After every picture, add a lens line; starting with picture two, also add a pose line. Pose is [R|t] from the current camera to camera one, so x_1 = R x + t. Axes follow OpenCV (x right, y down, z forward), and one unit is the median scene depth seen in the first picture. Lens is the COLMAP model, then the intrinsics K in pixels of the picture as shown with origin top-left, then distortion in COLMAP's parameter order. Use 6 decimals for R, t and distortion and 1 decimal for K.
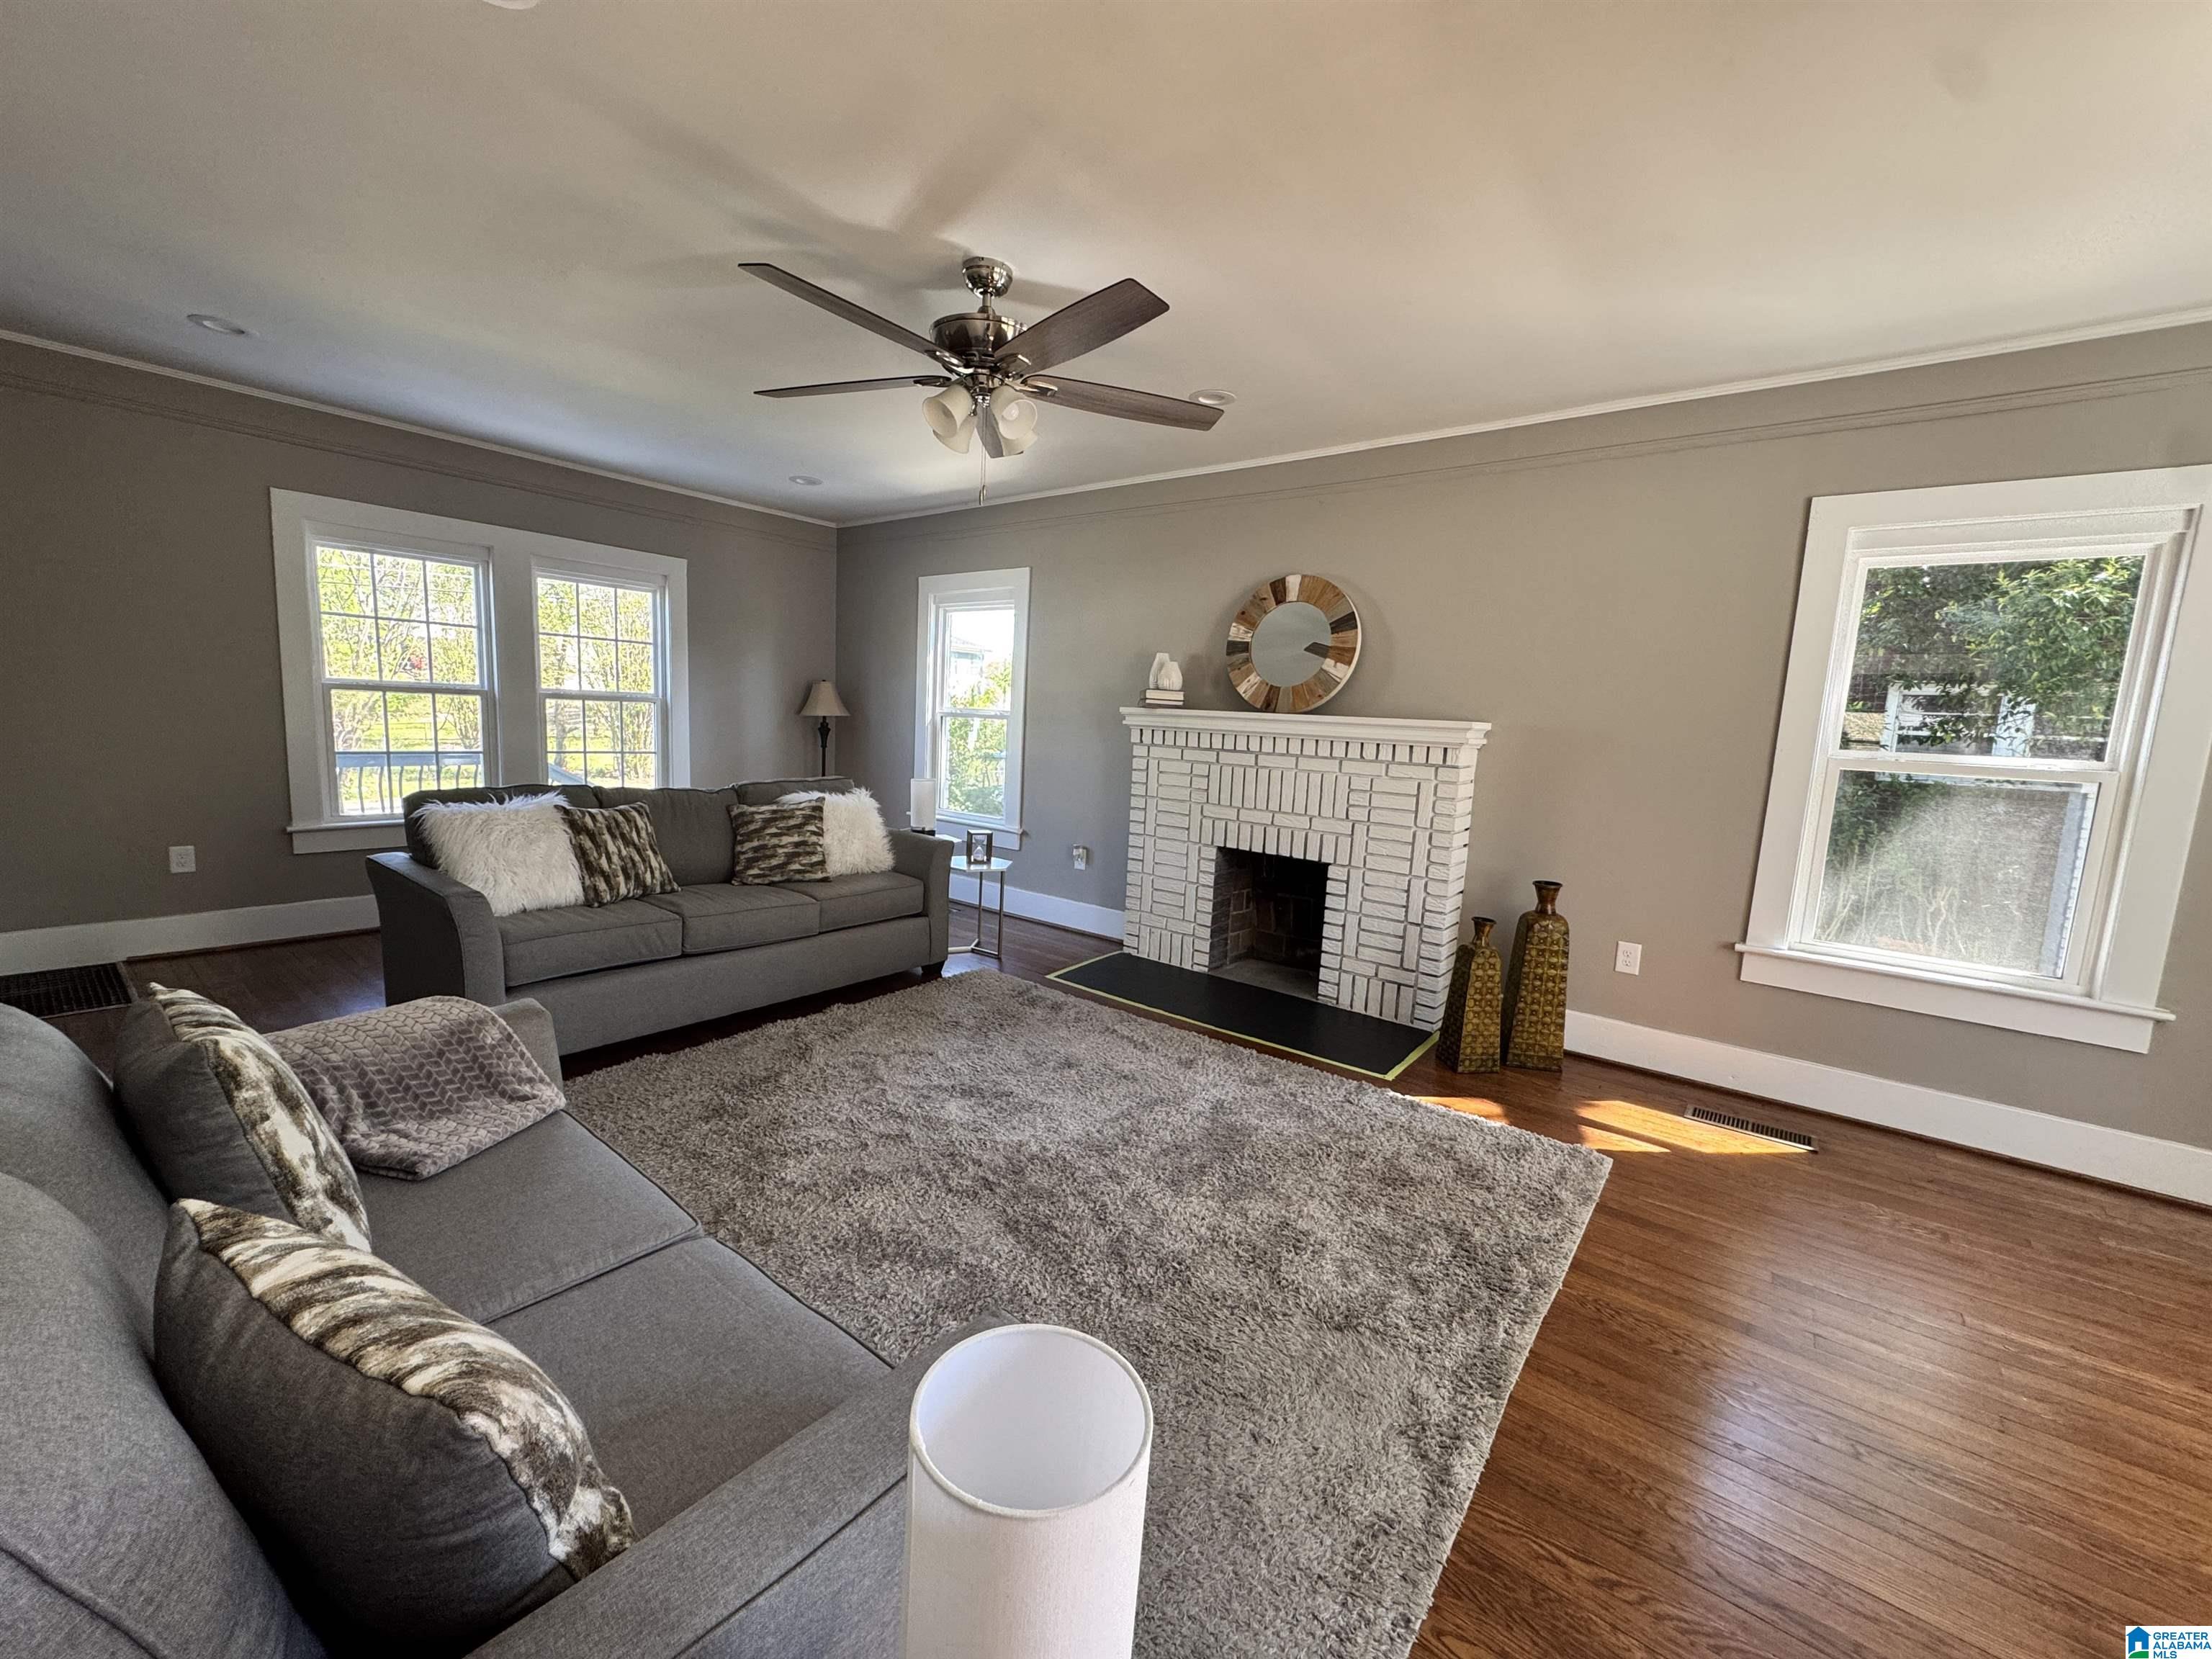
lens RADIAL K [[877.4, 0, 1103.8], [0, 877.4, 829.2], [0, 0, 1]] dist [-0.001101, -0.000051]
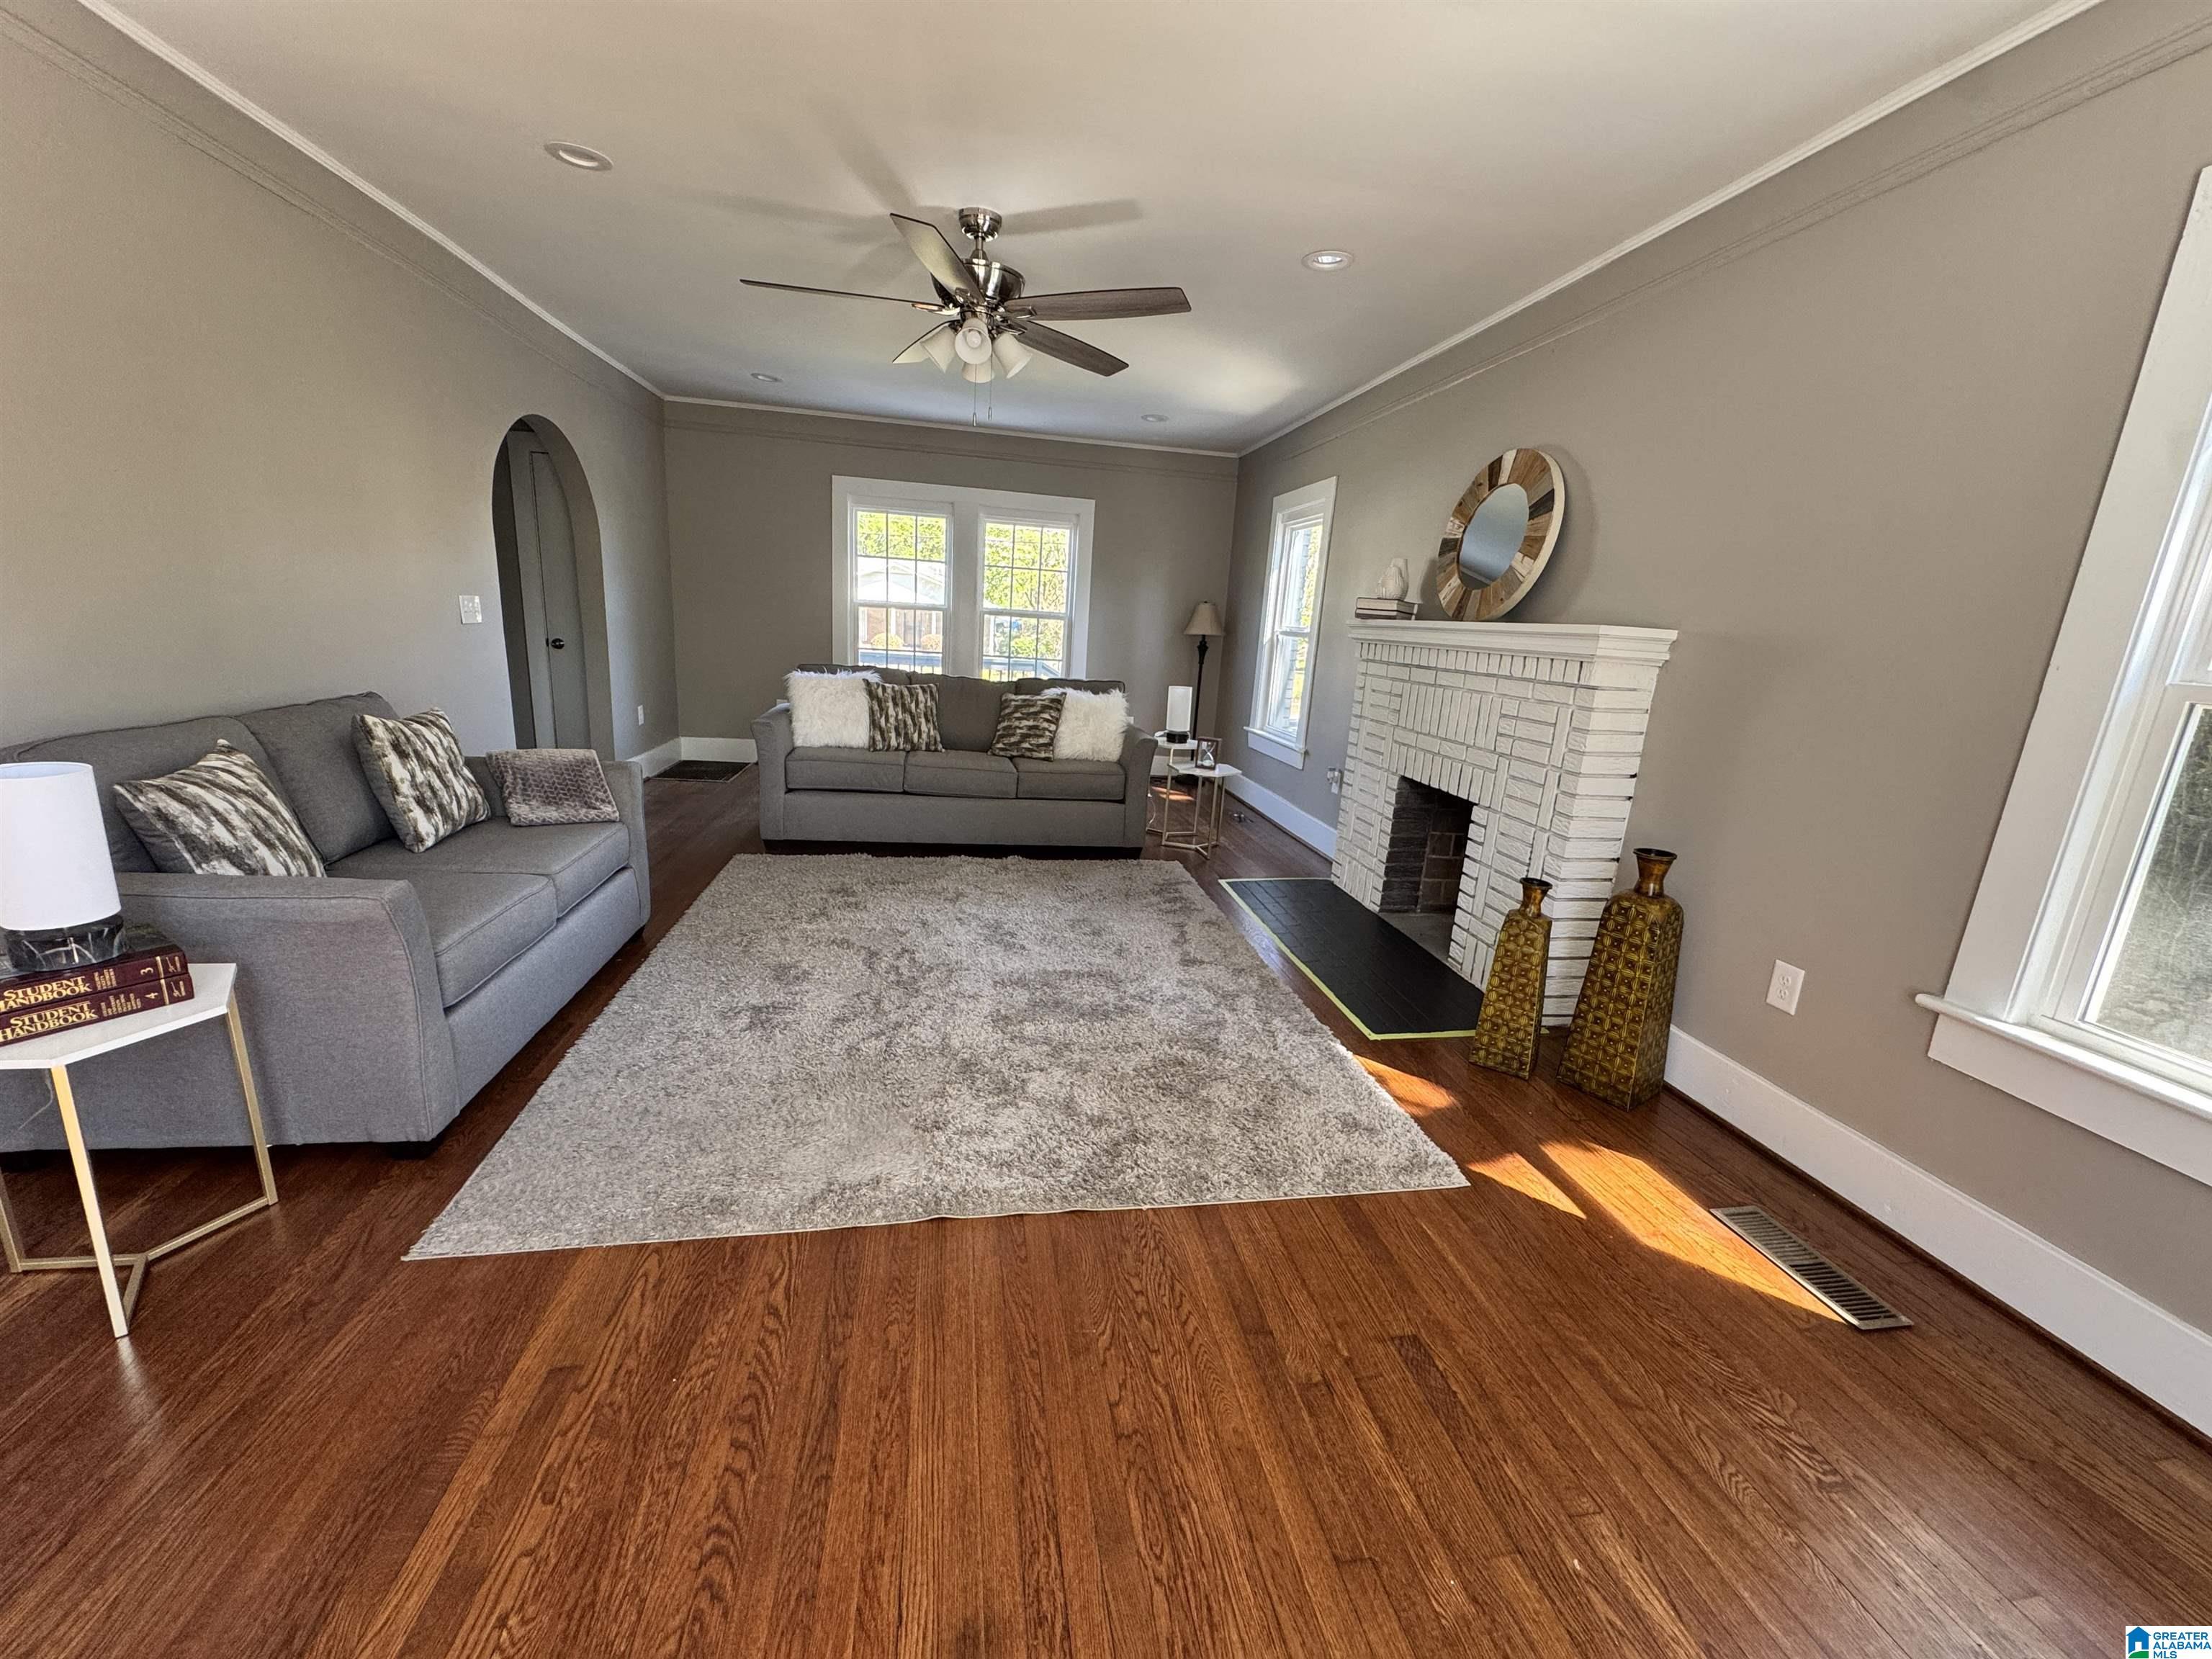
lens RADIAL K [[877.4, 0, 1103.8], [0, 877.4, 829.2], [0, 0, 1]] dist [-0.001101, -0.000051]
pose [[0.739985, 0.156128, -0.654252, 0.546653], [-0.114993, 0.987732, 0.105647, 0.015906], [0.662721, -0.002943, 0.748861, 0.143304]]
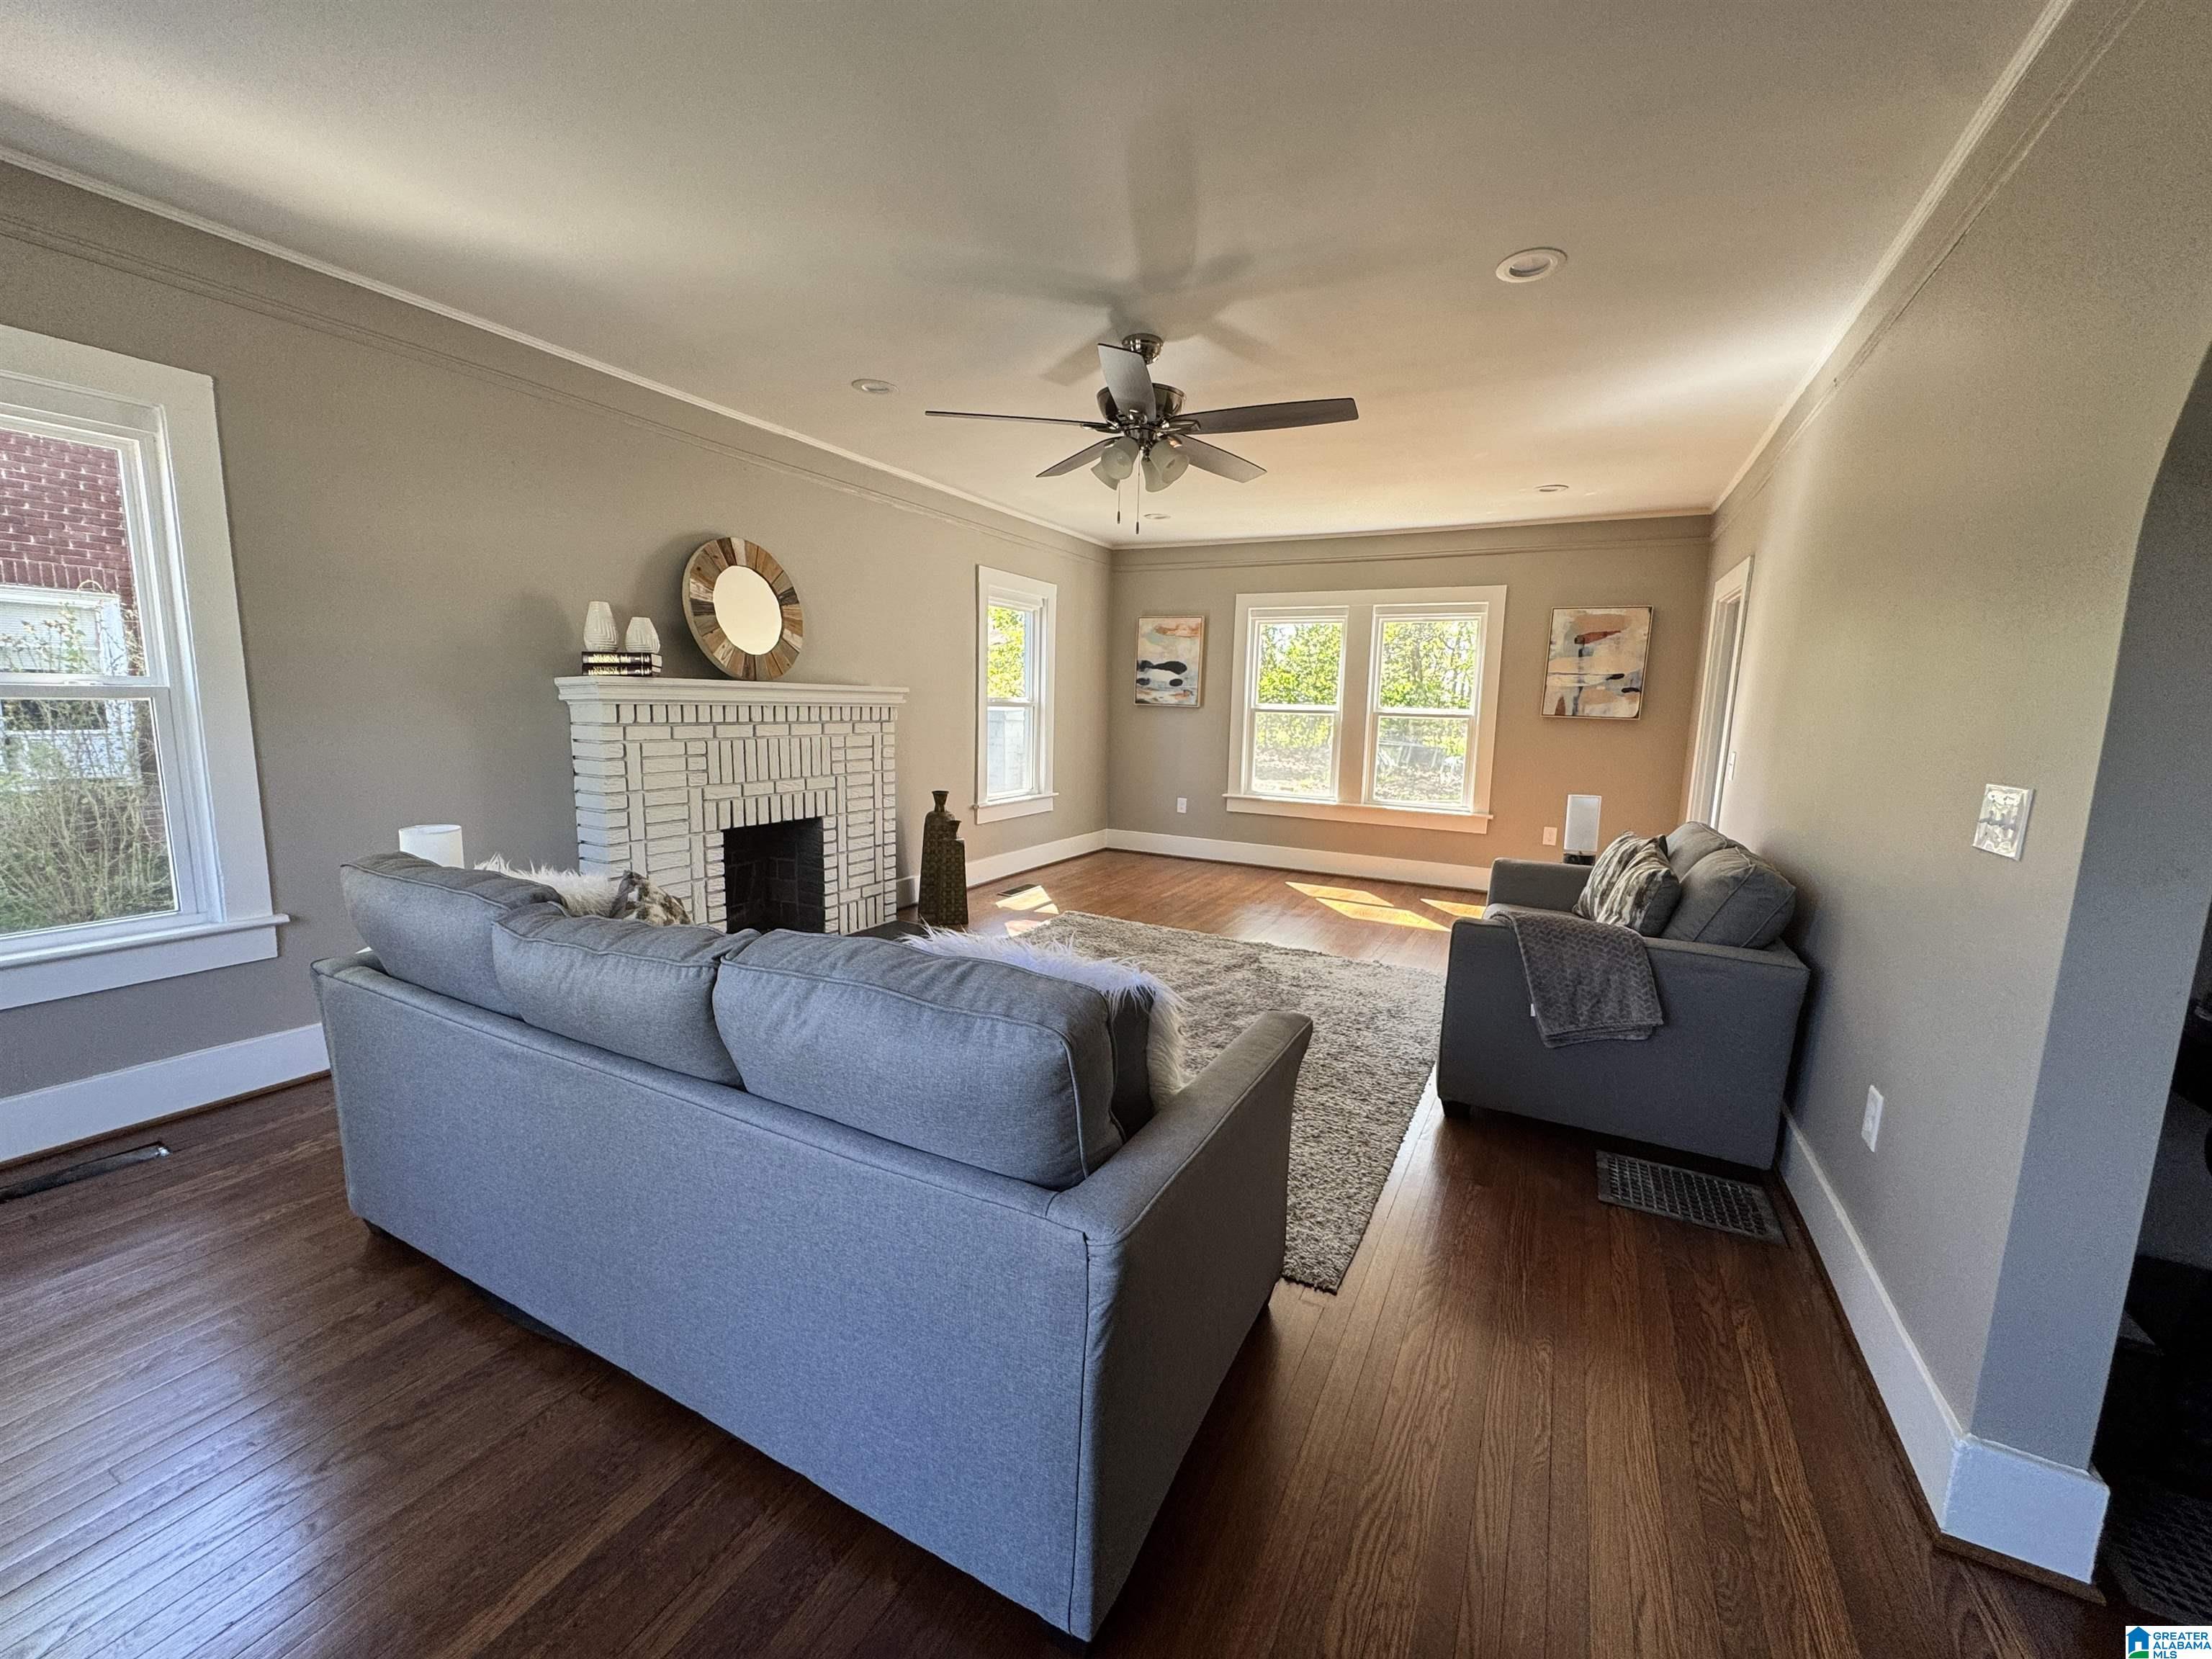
lens RADIAL K [[877.4, 0, 1103.8], [0, 877.4, 829.2], [0, 0, 1]] dist [-0.001101, -0.000051]
pose [[-0.173487, -0.194380, 0.965463, -0.891666], [0.094078, 0.972574, 0.212717, -0.149994], [-0.980332, 0.127732, -0.150442, 0.821761]]
